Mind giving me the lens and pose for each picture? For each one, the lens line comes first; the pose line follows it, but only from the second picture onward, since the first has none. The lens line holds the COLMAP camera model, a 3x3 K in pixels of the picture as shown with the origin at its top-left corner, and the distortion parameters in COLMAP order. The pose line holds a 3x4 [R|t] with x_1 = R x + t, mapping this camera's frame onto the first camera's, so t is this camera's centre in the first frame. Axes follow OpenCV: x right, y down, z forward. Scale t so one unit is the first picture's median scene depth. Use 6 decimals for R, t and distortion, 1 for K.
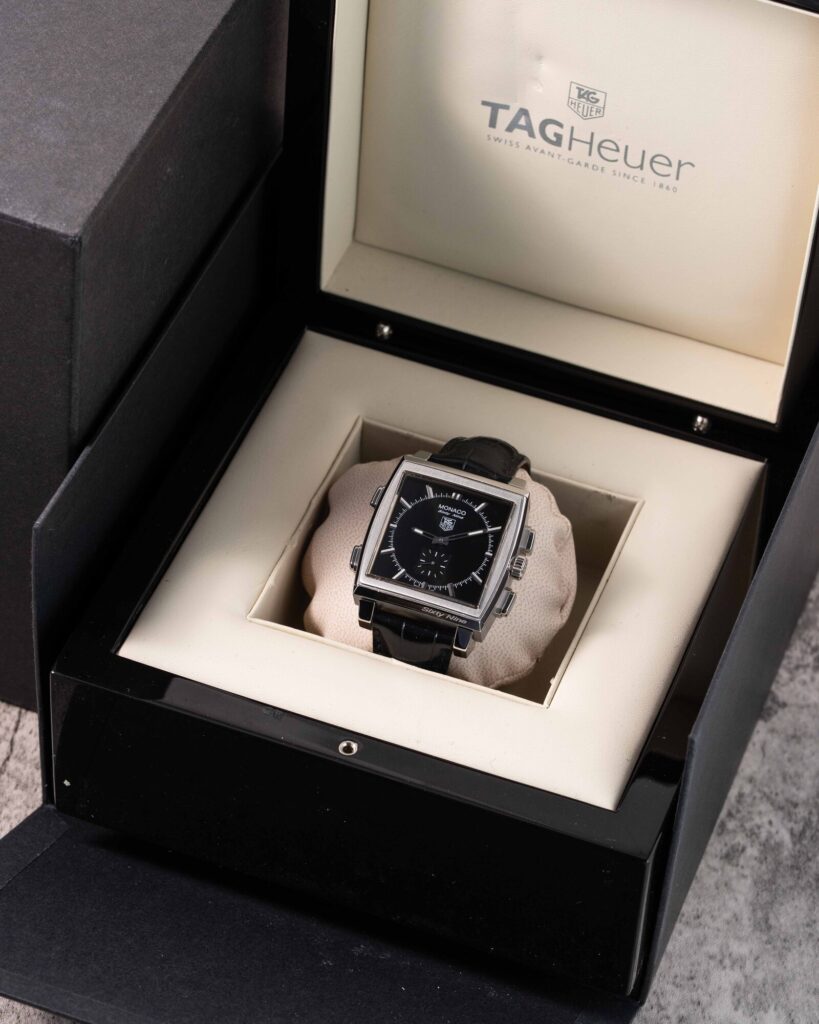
lens RADIAL K [[5229.3, 0, 409.7], [0, 5229.3, 512.1], [0, 0, 1]] dist [-0.450895, 0.000000]
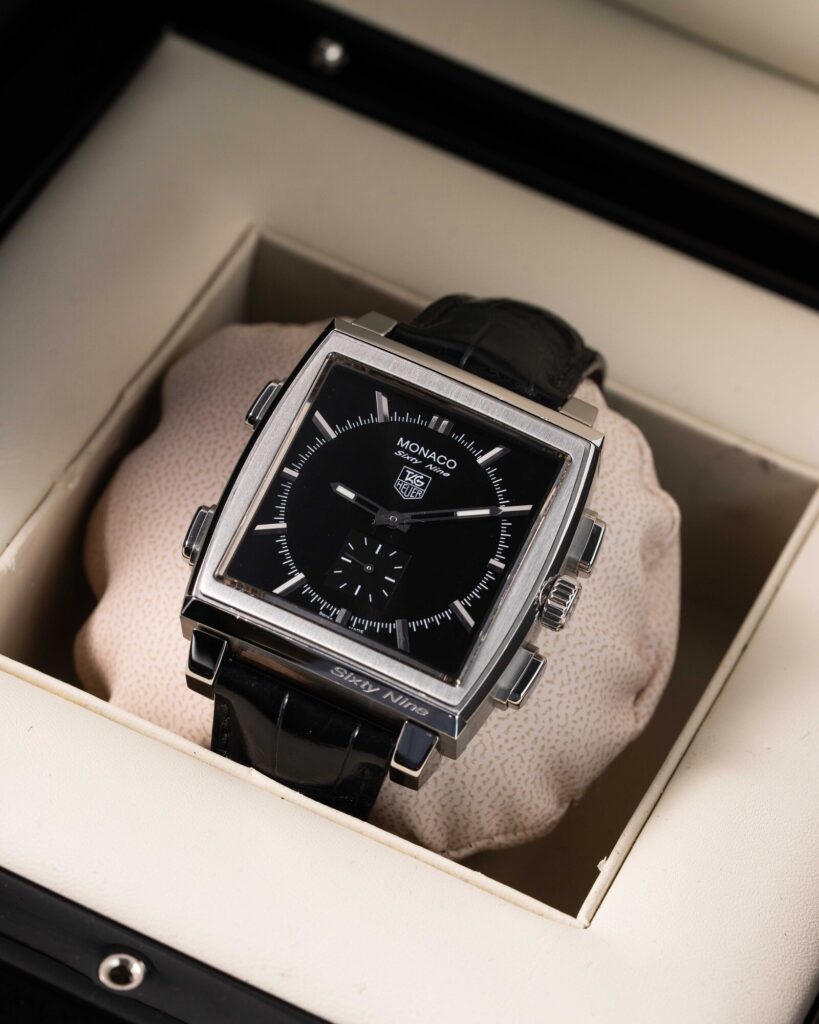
lens RADIAL K [[5229.3, 0, 409.2], [0, 5229.3, 512.2], [0, 0, 1]] dist [-0.450895, 0.000000]
pose [[0.992137, 0.124504, 0.012755, 0.001593], [-0.124779, 0.991902, 0.023666, -0.005787], [-0.009706, -0.025072, 0.999639, 0.555309]]
